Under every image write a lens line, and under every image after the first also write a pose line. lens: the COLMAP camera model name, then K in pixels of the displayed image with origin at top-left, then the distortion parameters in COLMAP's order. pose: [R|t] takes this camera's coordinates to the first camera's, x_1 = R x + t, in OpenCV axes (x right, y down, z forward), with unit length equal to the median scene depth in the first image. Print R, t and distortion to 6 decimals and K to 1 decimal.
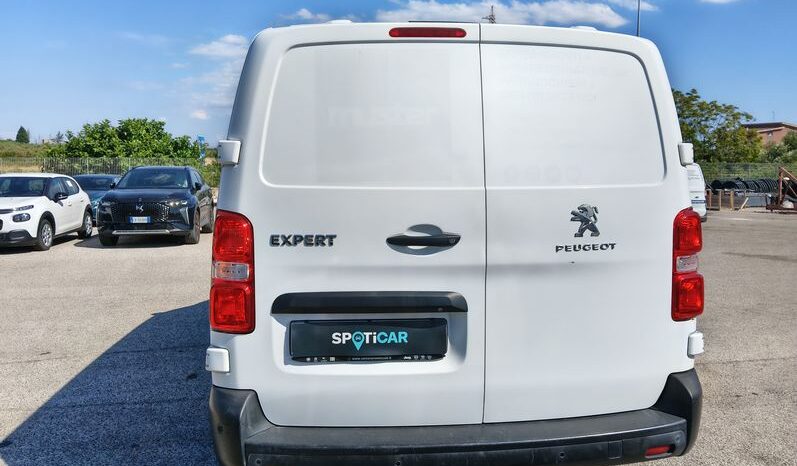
lens RADIAL K [[650.6, 0, 400.2], [0, 650.6, 233.5], [0, 0, 1]] dist [0.062394, -0.147033]
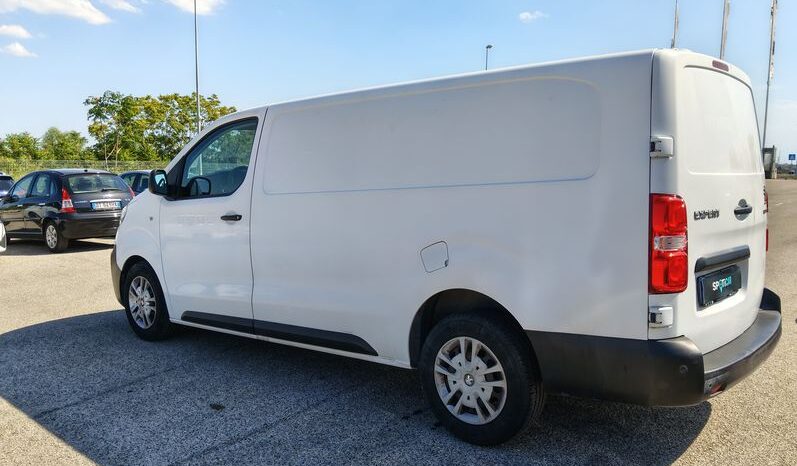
lens RADIAL K [[650.6, 0, 392.4], [0, 650.6, 232.5], [0, 0, 1]] dist [0.062394, -0.147033]
pose [[0.742006, -0.067085, 0.667029, -1.486760], [0.069508, 0.997317, 0.022982, -0.027614], [-0.666781, 0.029311, 0.744677, 0.431174]]
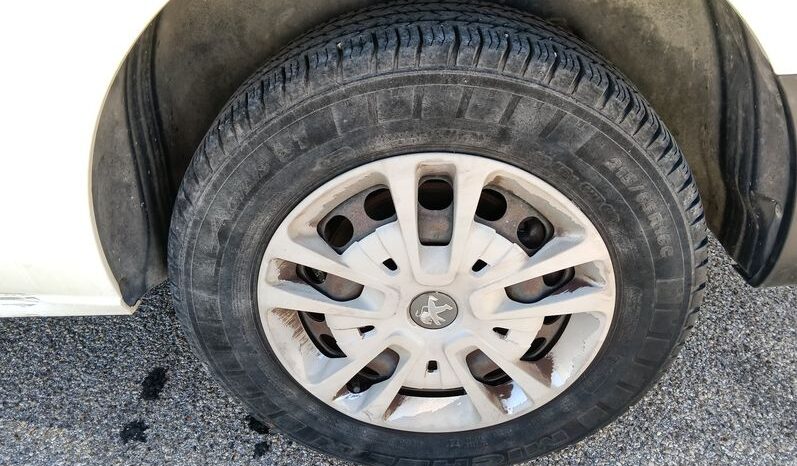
lens RADIAL K [[650.6, 0, 397.2], [0, 650.6, 238.5], [0, 0, 1]] dist [0.062394, -0.147033]
pose [[0.143533, -0.543799, 0.826850, -0.652932], [0.093945, 0.839215, 0.535623, 0.123446], [-0.985176, 0.000799, 0.171542, 1.413777]]
